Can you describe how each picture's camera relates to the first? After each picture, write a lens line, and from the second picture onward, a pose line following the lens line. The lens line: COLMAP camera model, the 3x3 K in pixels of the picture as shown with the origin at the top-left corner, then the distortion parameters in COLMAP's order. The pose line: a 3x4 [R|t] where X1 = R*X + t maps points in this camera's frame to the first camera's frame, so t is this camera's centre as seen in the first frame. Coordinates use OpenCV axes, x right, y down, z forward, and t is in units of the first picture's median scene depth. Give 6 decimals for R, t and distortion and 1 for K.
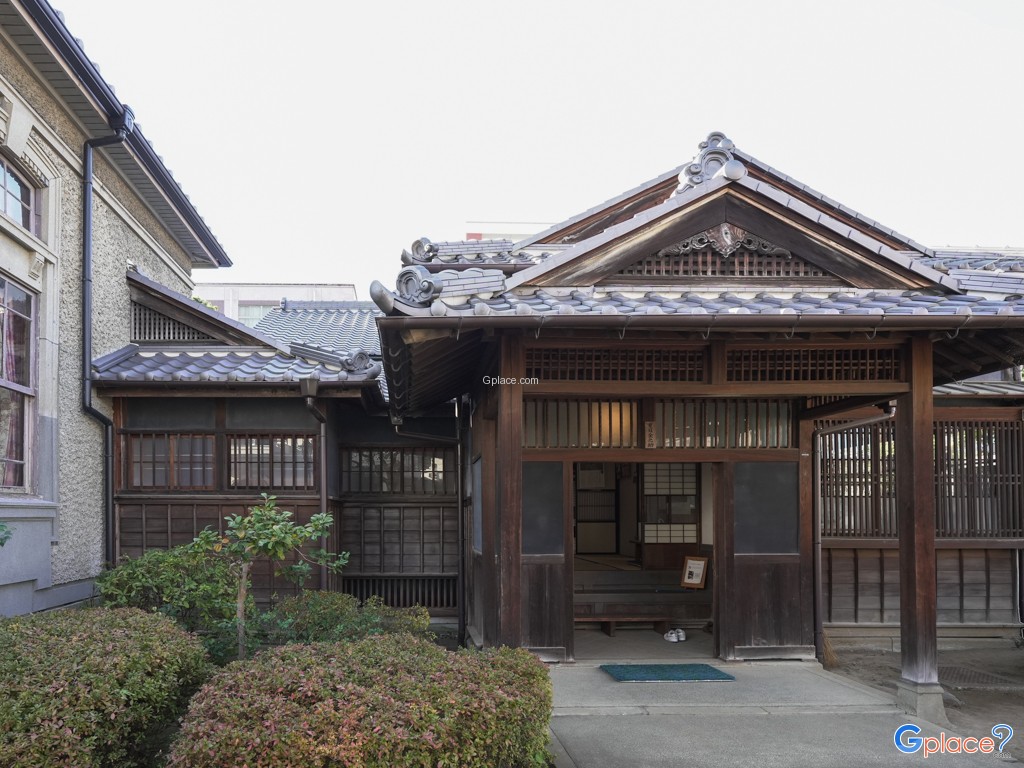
lens RADIAL K [[595.4, 0, 408.2], [0, 595.4, 506.0], [0, 0, 1]] dist [-0.009448, 0.004178]
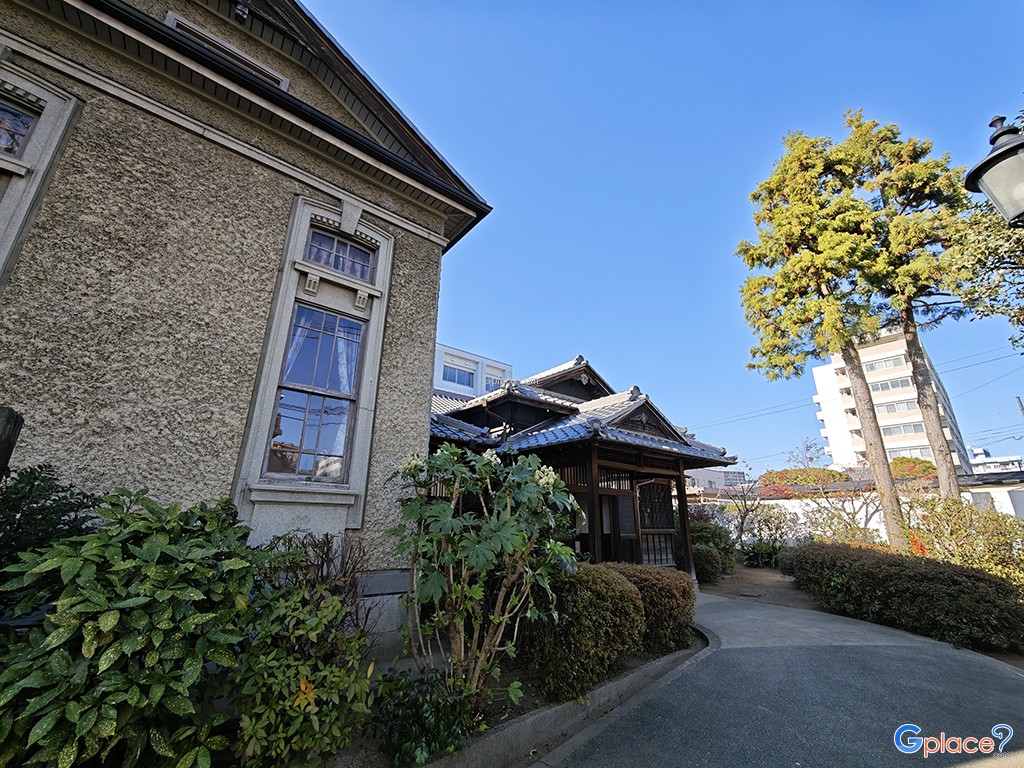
lens RADIAL K [[424.5, 0, 512.9], [0, 424.5, 385.7], [0, 0, 1]] dist [-0.003061, 0.002867]
pose [[0.790614, 0.201425, 0.578236, -0.945236], [-0.025008, 0.954179, -0.298191, 0.032012], [-0.611804, 0.221293, 0.759424, -0.184589]]
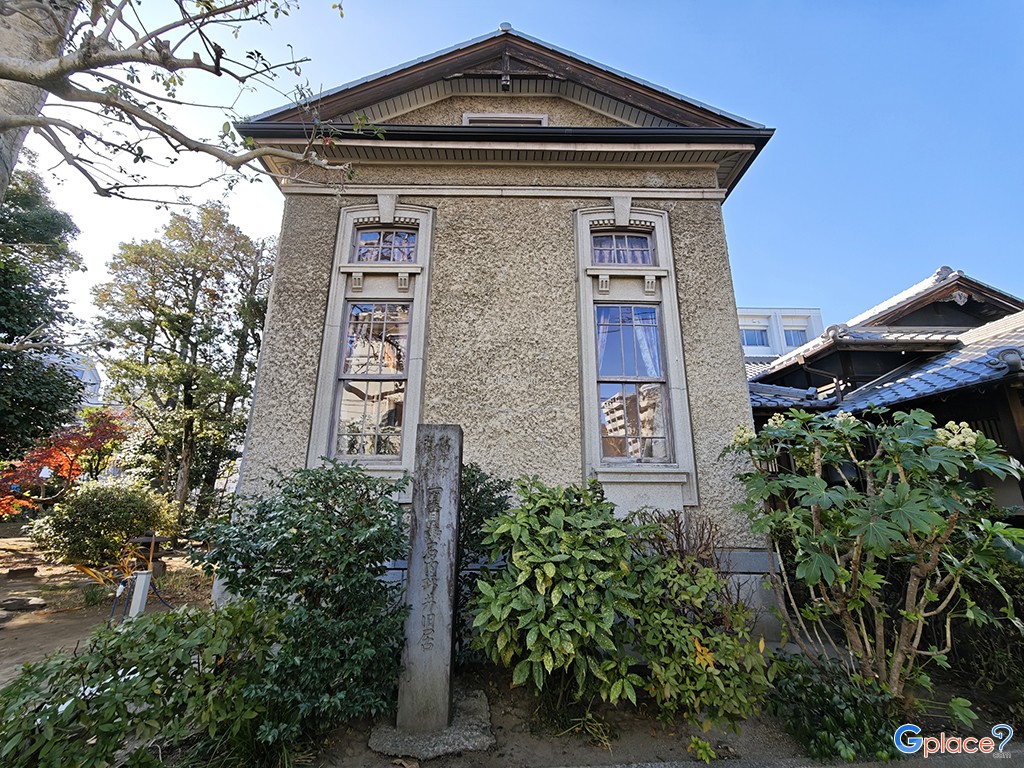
lens RADIAL K [[424.5, 0, 509.8], [0, 424.5, 386.5], [0, 0, 1]] dist [-0.003061, 0.002867]
pose [[0.999895, 0.005995, -0.013181, -1.000326], [-0.009028, 0.969802, -0.243728, 0.037613], [0.011321, 0.243821, 0.969754, -0.182261]]
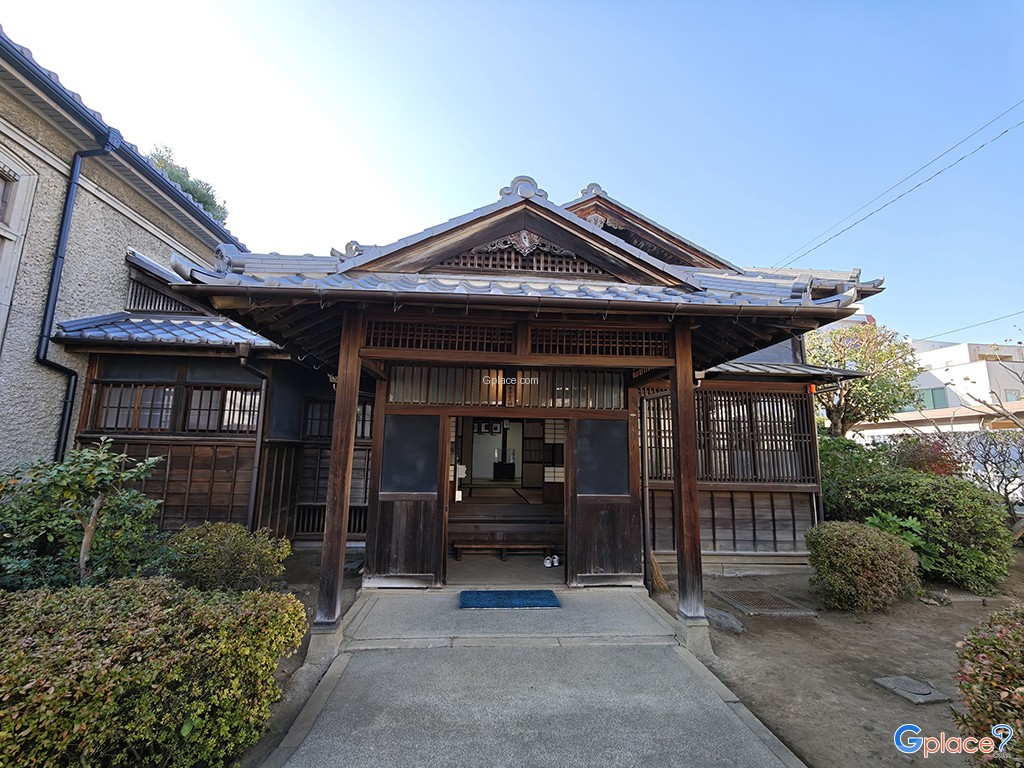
lens RADIAL K [[424.5, 0, 506.8], [0, 424.5, 386.4], [0, 0, 1]] dist [-0.003061, 0.002867]
pose [[0.997475, 0.029805, 0.064459, 0.344168], [-0.020583, 0.990039, -0.139278, -0.014999], [-0.067969, 0.137600, 0.988153, 0.117358]]
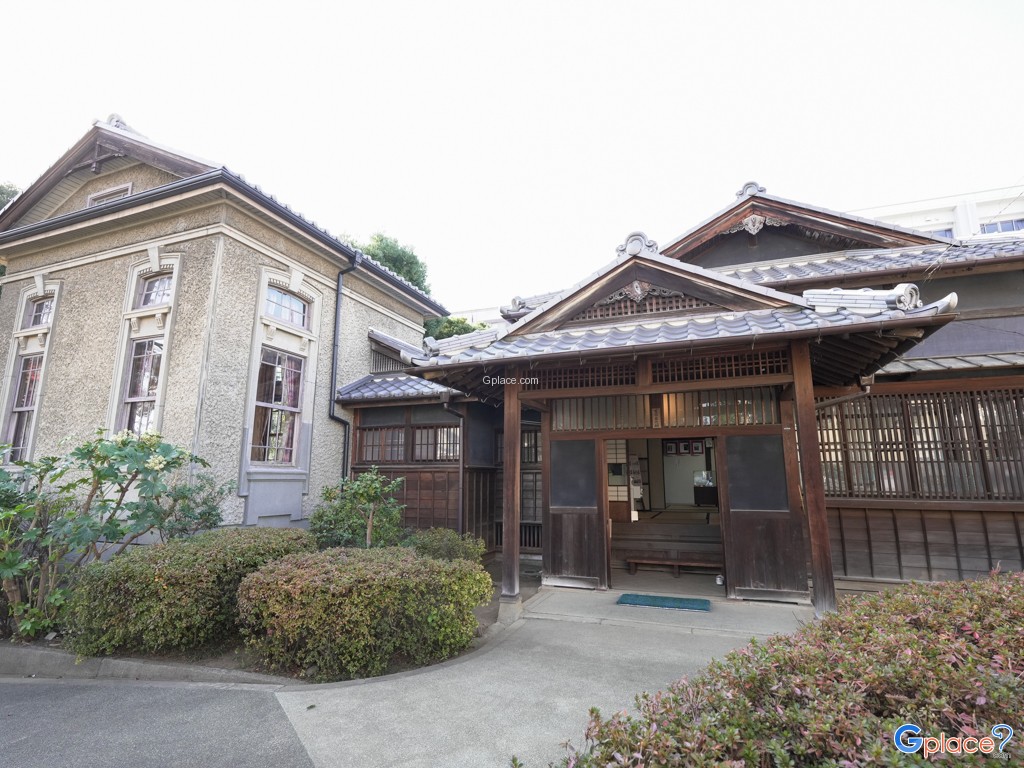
lens RADIAL K [[506.5, 0, 510.4], [0, 506.5, 383.8], [0, 0, 1]] dist [-0.013751, 0.006390]
pose [[0.927021, -0.068136, -0.368768, 0.532795], [0.003915, 0.985060, -0.172165, 0.000277], [0.374989, 0.158157, 0.913438, -0.192146]]
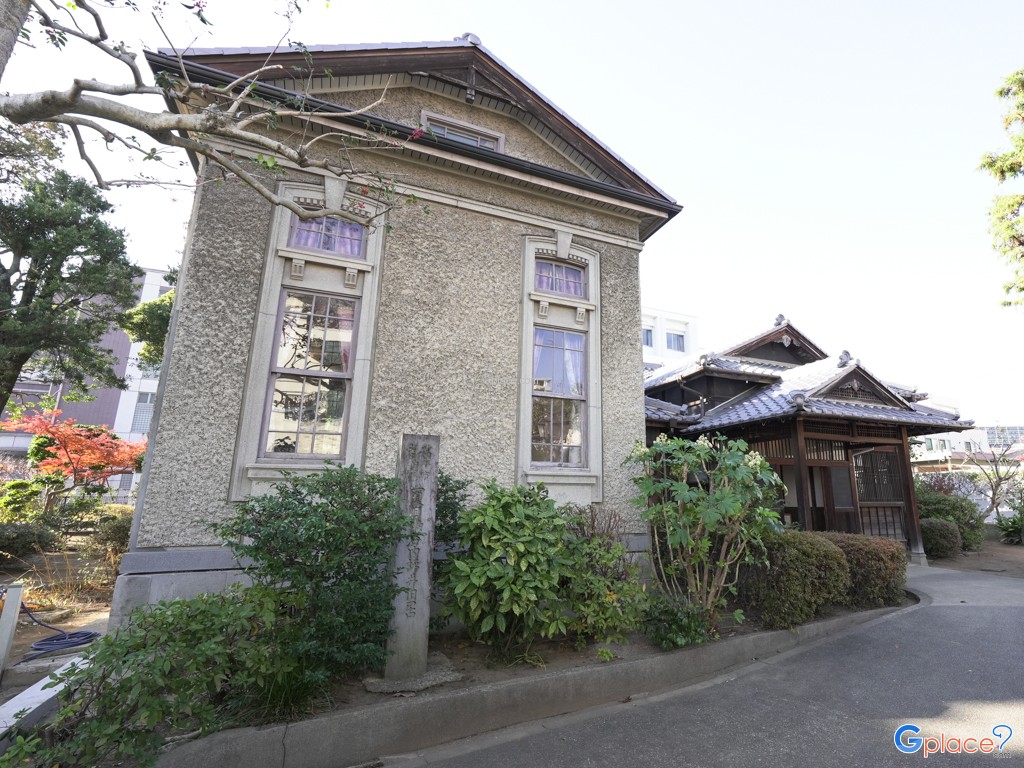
lens RADIAL K [[506.5, 0, 578.5], [0, 506.5, 389.0], [0, 0, 1]] dist [-0.013751, 0.006390]
pose [[0.915034, 0.088275, 0.393600, -1.190962], [-0.007943, 0.979514, -0.201217, 0.036767], [-0.403299, 0.180994, 0.896990, -0.438669]]
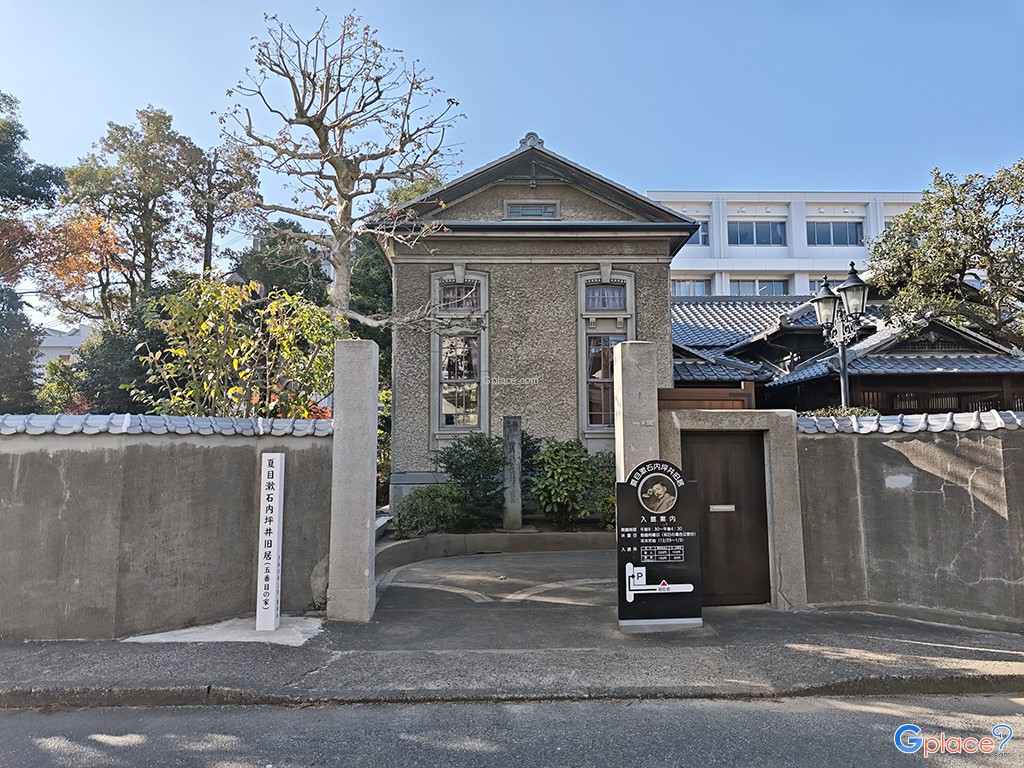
lens RADIAL K [[675.4, 0, 498.8], [0, 675.4, 416.3], [0, 0, 1]] dist [0.032354, -0.022717]
pose [[0.999900, -0.003406, -0.013729, -1.112450], [0.002840, 0.999153, -0.041062, 0.035419], [0.013858, 0.041019, 0.999062, -1.688568]]
